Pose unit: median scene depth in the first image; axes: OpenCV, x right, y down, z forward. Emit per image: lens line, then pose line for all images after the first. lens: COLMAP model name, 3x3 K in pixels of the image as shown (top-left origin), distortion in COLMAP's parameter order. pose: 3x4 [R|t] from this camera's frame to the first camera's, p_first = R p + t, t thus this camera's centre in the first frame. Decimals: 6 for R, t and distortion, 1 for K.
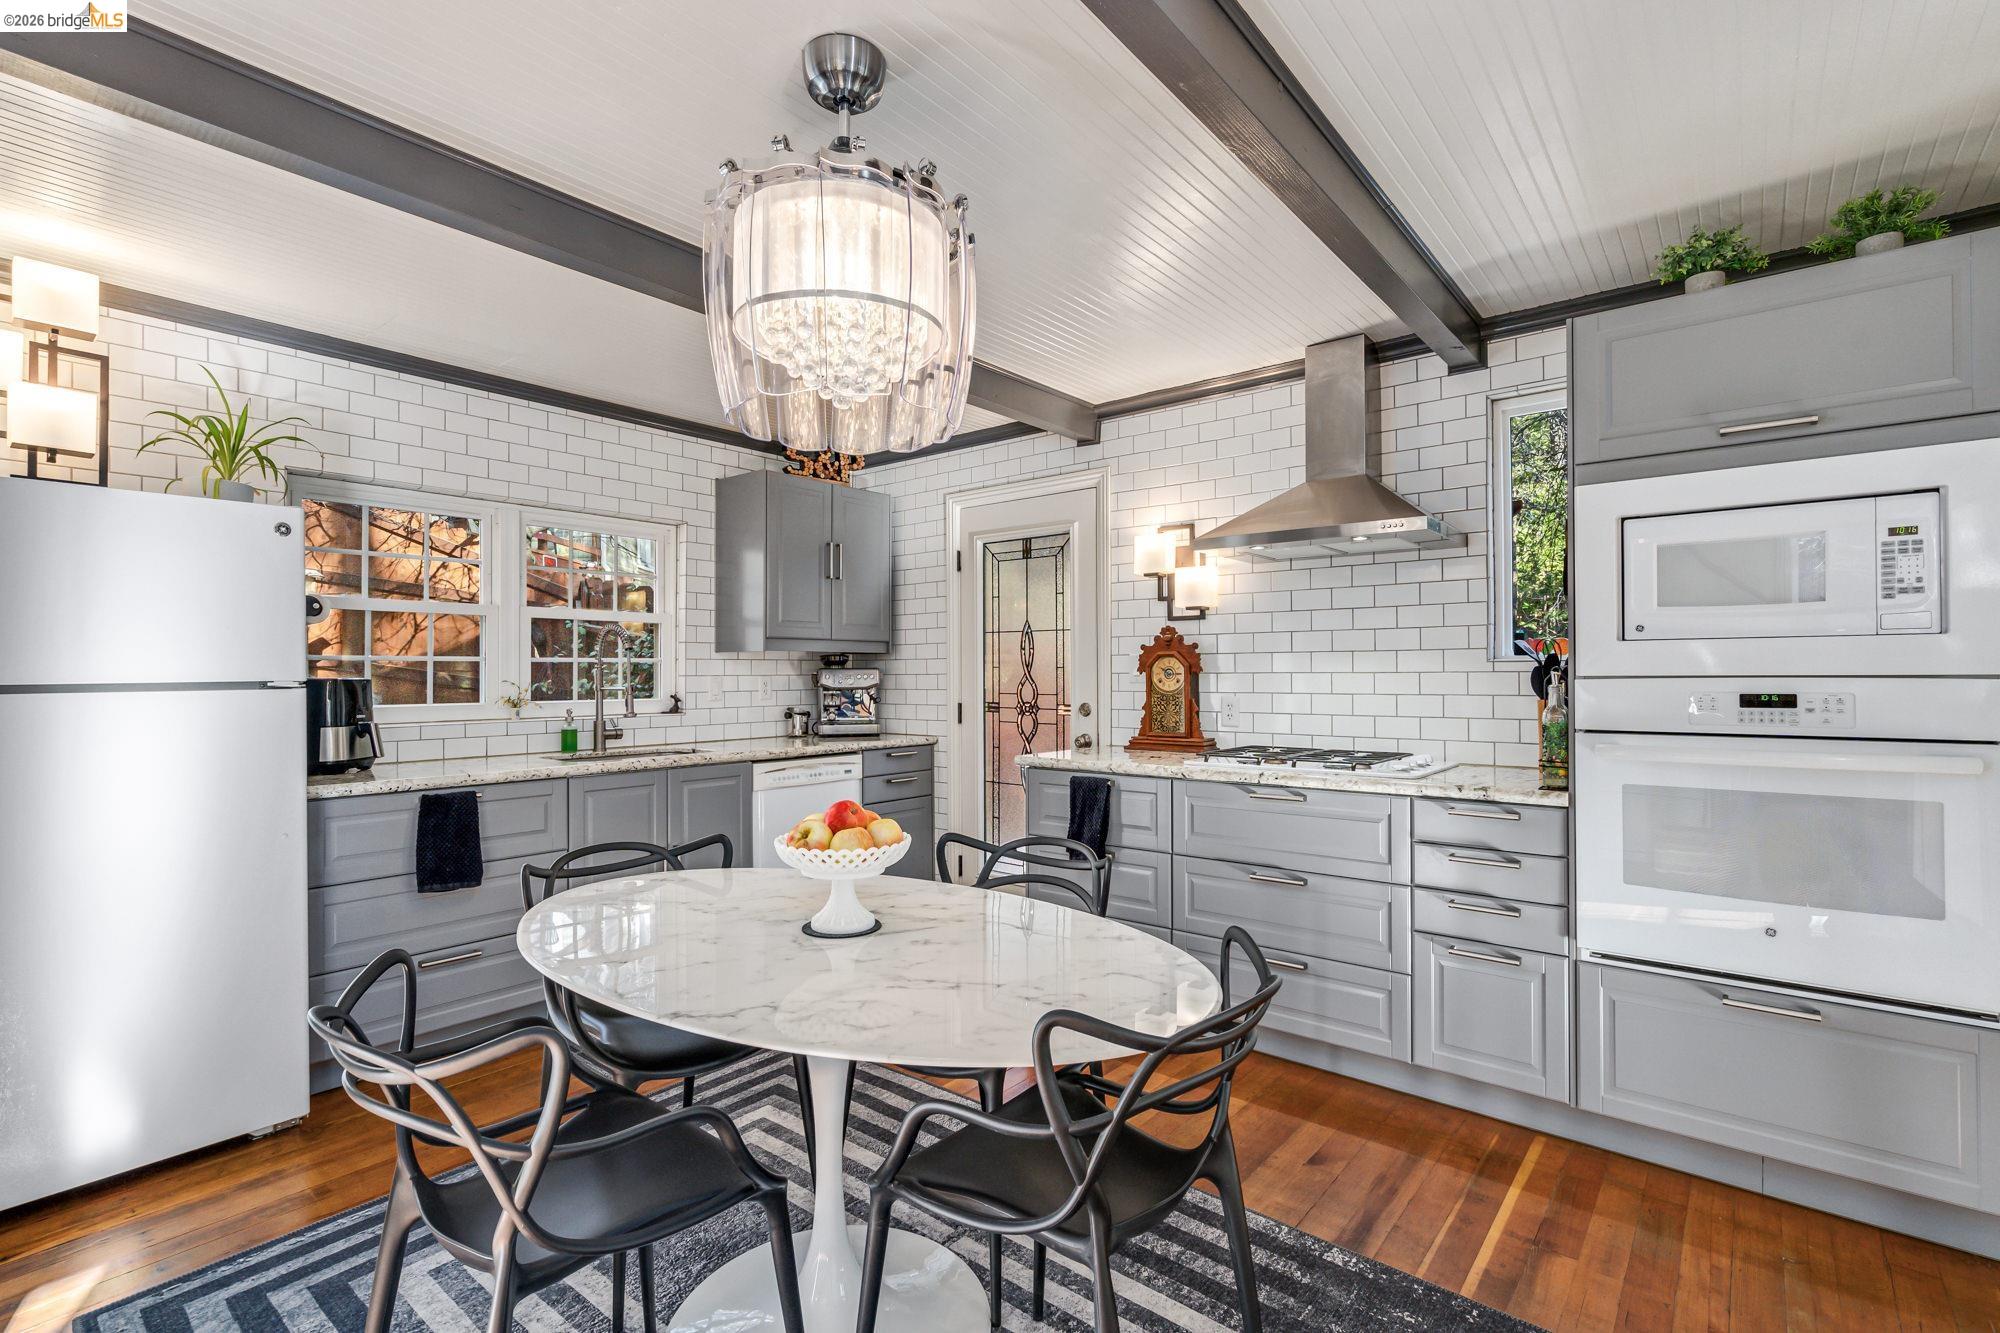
lens RADIAL K [[906.7, 0, 1000.2], [0, 906.7, 671.3], [0, 0, 1]] dist [-0.009467, 0.004208]
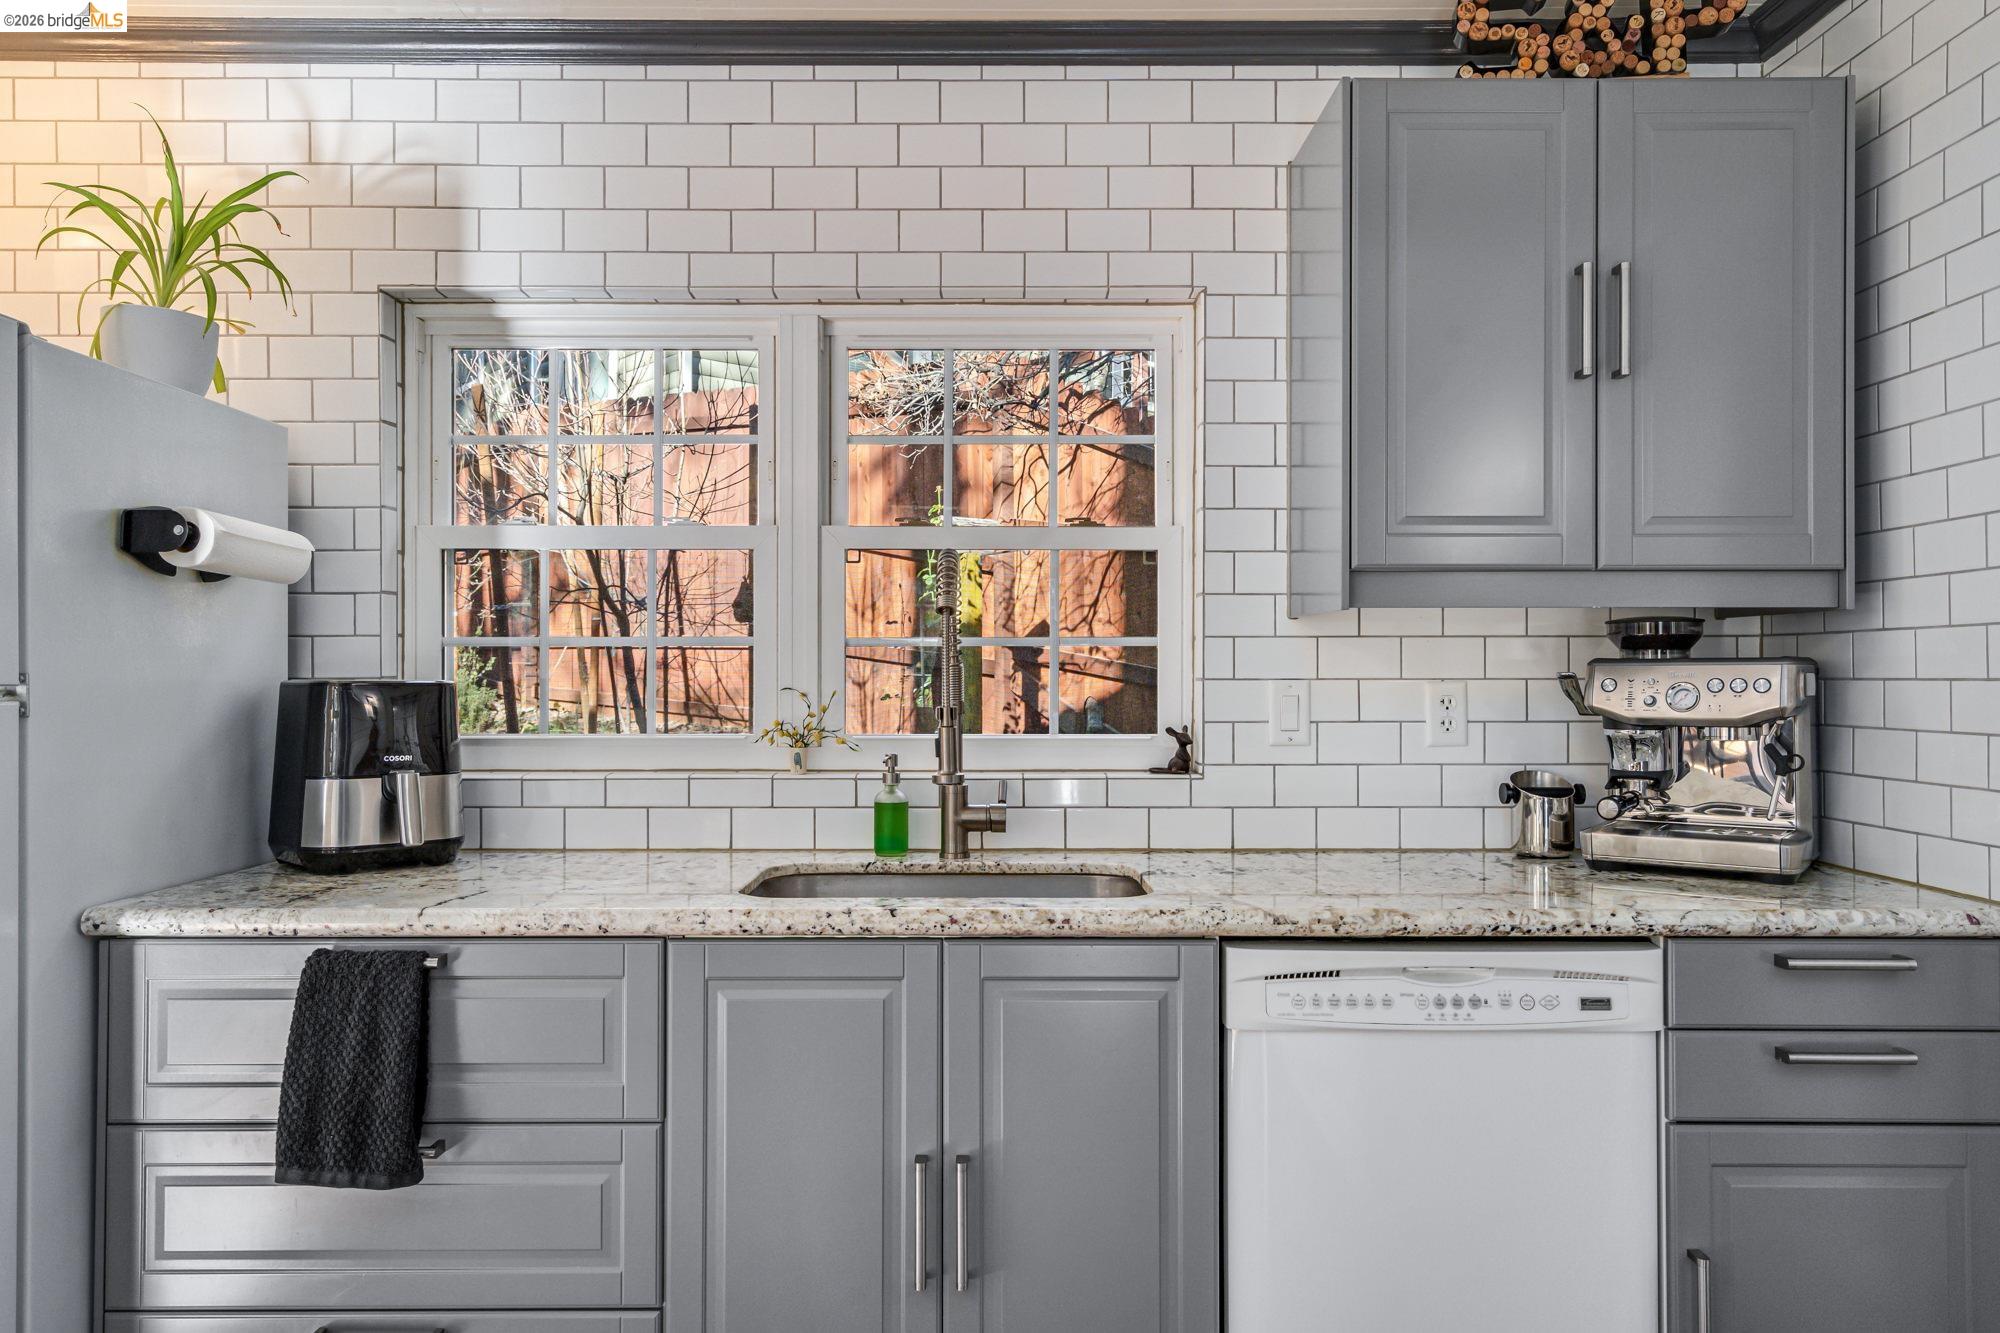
lens RADIAL K [[1371.2, 0, 1000.0], [0, 1371.2, 666.5], [0, 0, 1]] dist [0.003884, -0.001275]
pose [[0.639423, -0.001363, -0.768854, 0.060475], [-0.001244, 0.999995, -0.002807, 0.001348], [0.768854, 0.002751, 0.639419, 0.625995]]
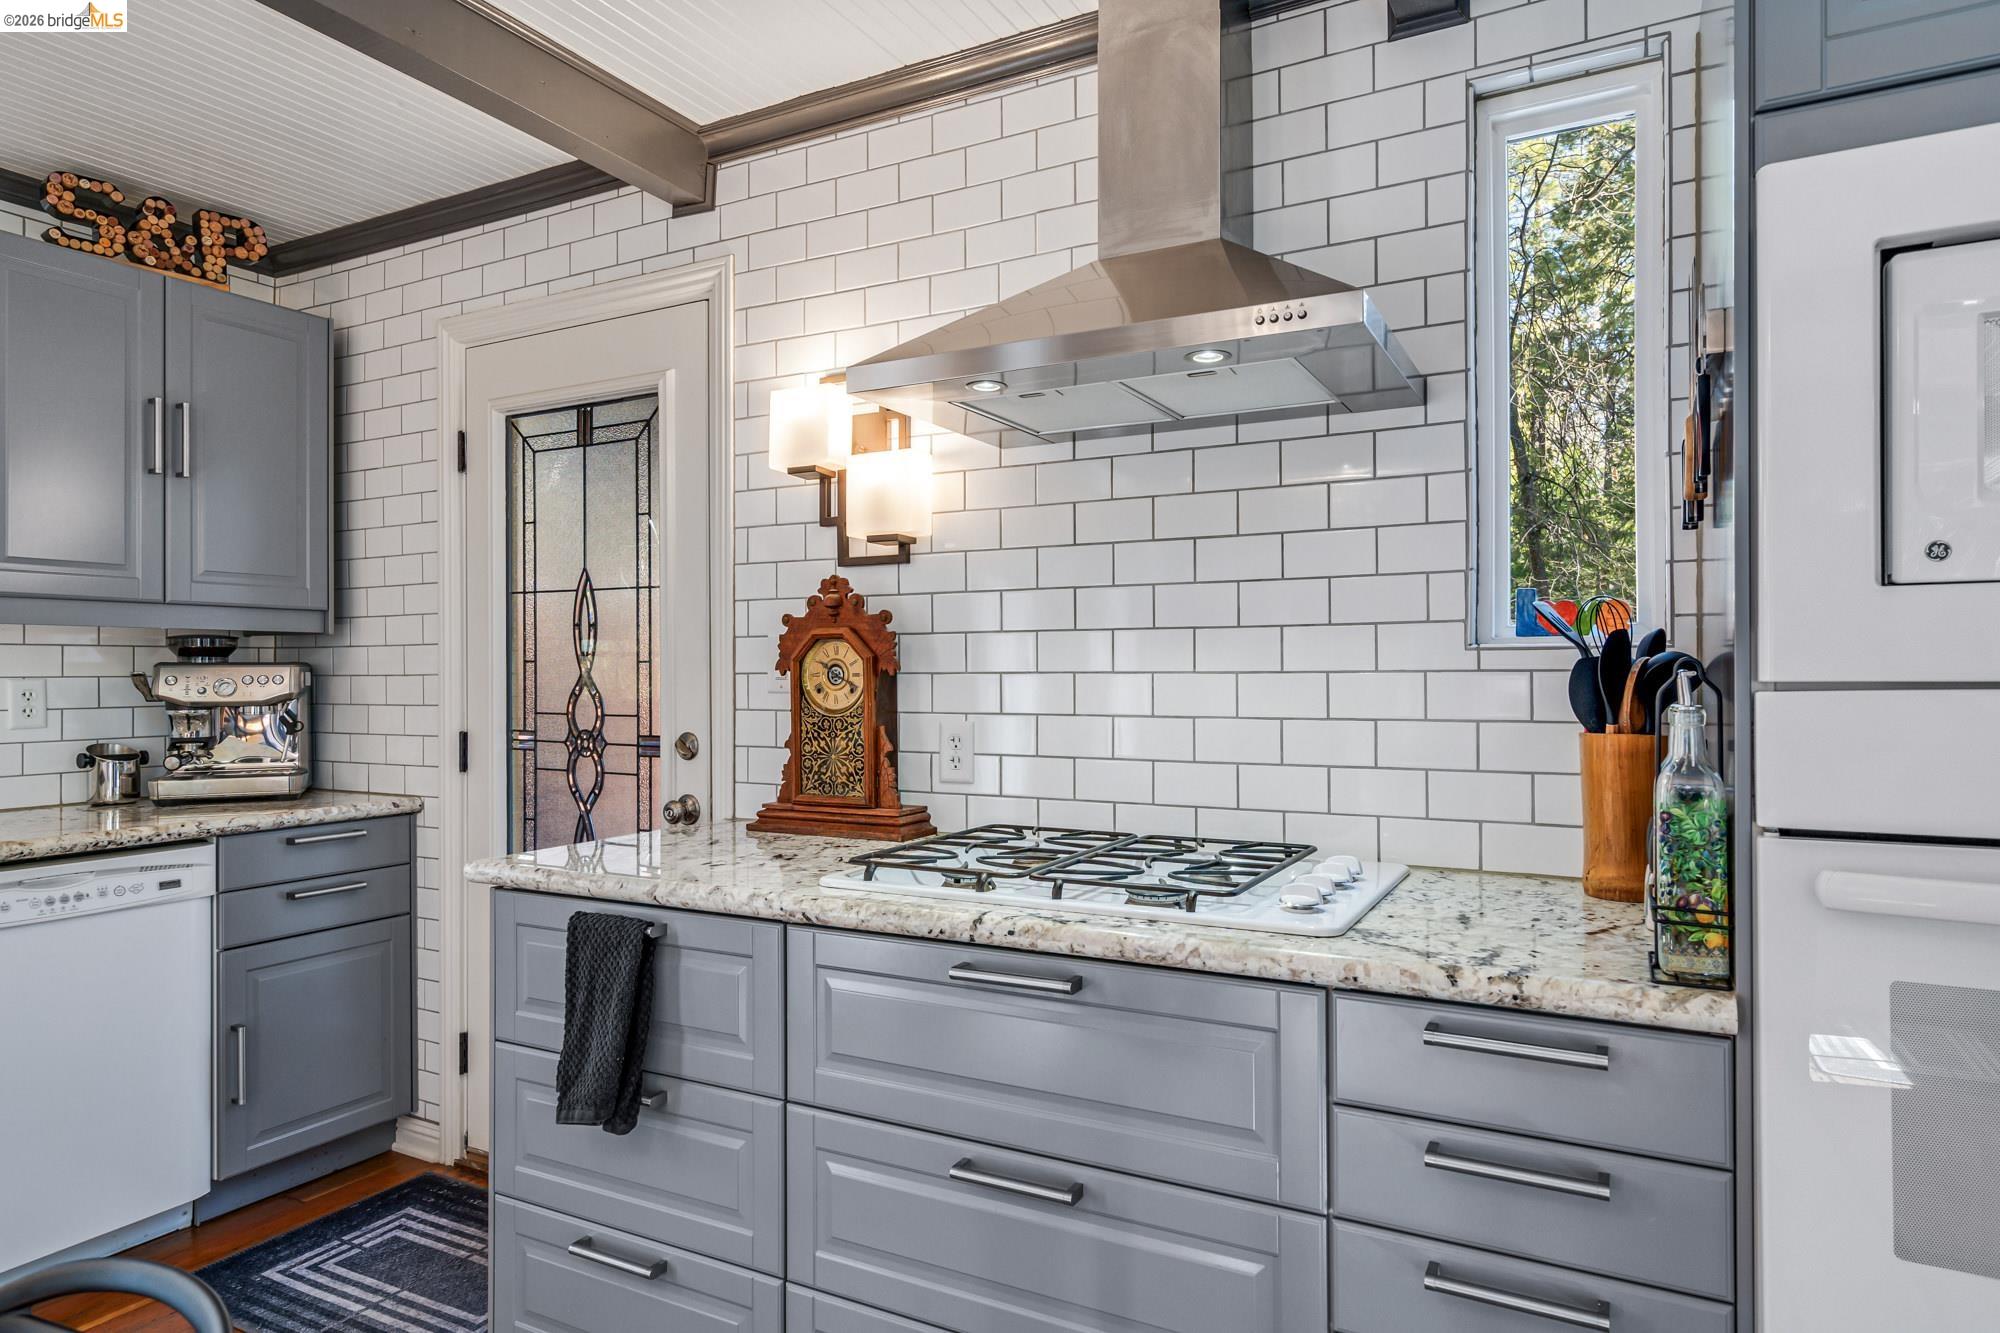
lens RADIAL K [[1175.0, 0, 987.3], [0, 1175.0, 669.0], [0, 0, 1]] dist [0.019311, -0.003294]
pose [[0.983183, 0.001244, 0.182617, 0.149187], [-0.000982, 0.999998, -0.001523, 0.000687], [-0.182619, 0.001318, 0.983183, 0.362582]]
